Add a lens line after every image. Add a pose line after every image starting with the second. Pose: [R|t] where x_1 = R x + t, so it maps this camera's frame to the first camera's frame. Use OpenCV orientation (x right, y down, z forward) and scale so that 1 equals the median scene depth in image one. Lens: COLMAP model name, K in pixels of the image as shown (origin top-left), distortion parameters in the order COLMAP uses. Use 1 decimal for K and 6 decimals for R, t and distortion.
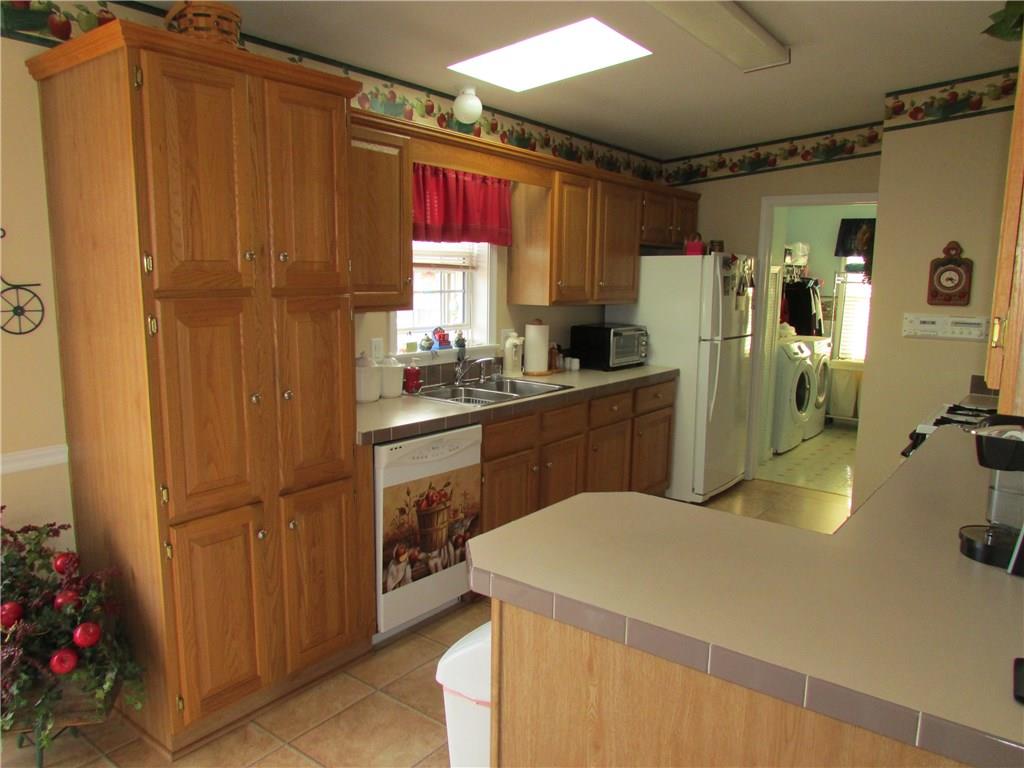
lens RADIAL K [[730.0, 0, 509.6], [0, 730.0, 388.8], [0, 0, 1]] dist [-0.031772, 0.015536]
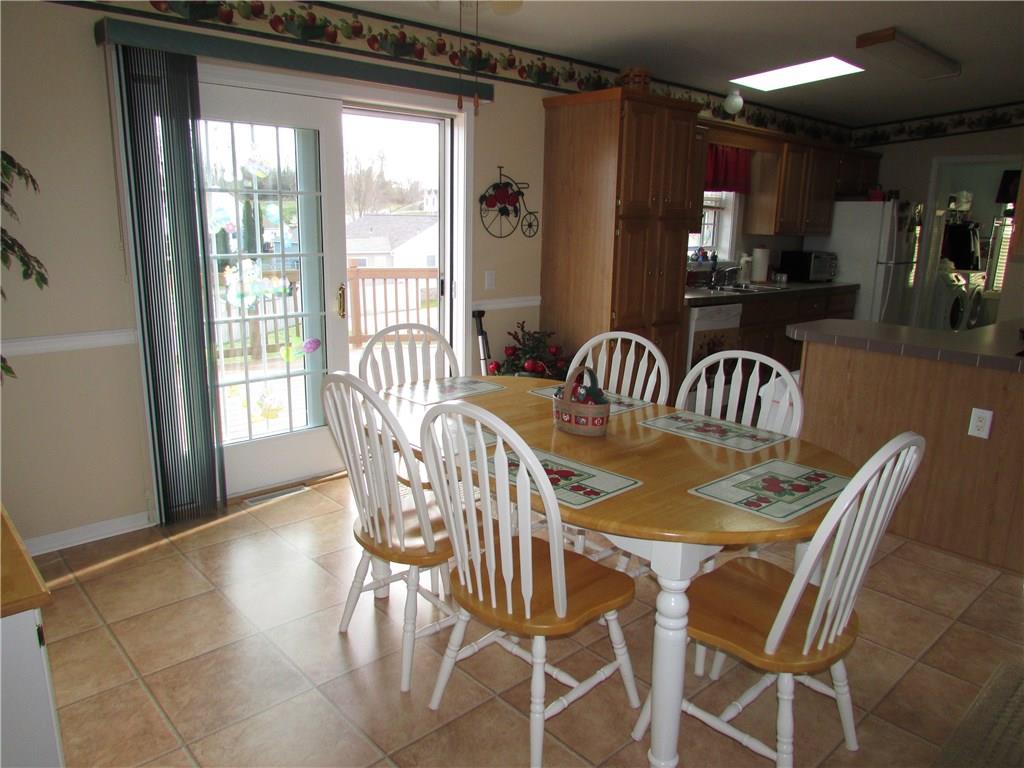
lens RADIAL K [[730.0, 0, 513.1], [0, 730.0, 383.2], [0, 0, 1]] dist [-0.031772, 0.015536]
pose [[0.984151, 0.048114, -0.170683, -0.179233], [-0.036702, 0.996914, 0.069398, 0.092509], [0.173495, -0.062033, 0.982879, -0.501758]]
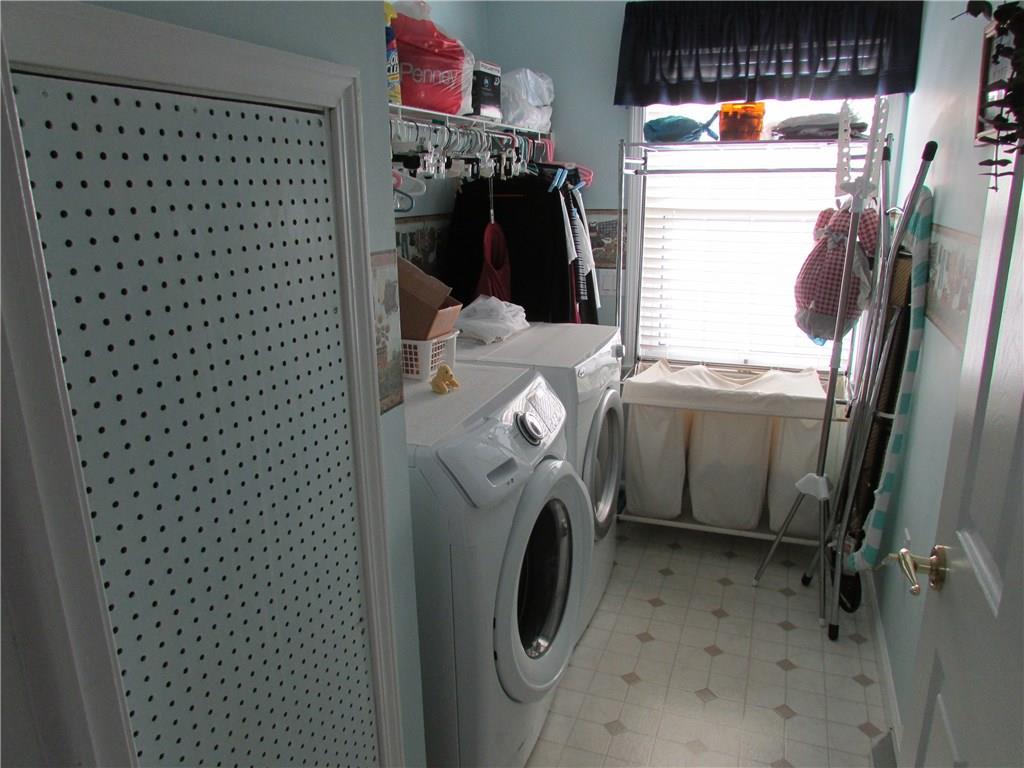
lens RADIAL K [[730.0, 0, 510.7], [0, 730.0, 385.0], [0, 0, 1]] dist [-0.031772, 0.015536]
pose [[0.956850, -0.105857, 0.270615, 0.448515], [0.074481, 0.989518, 0.123721, -0.142422], [-0.280875, -0.098227, 0.954704, 1.031358]]
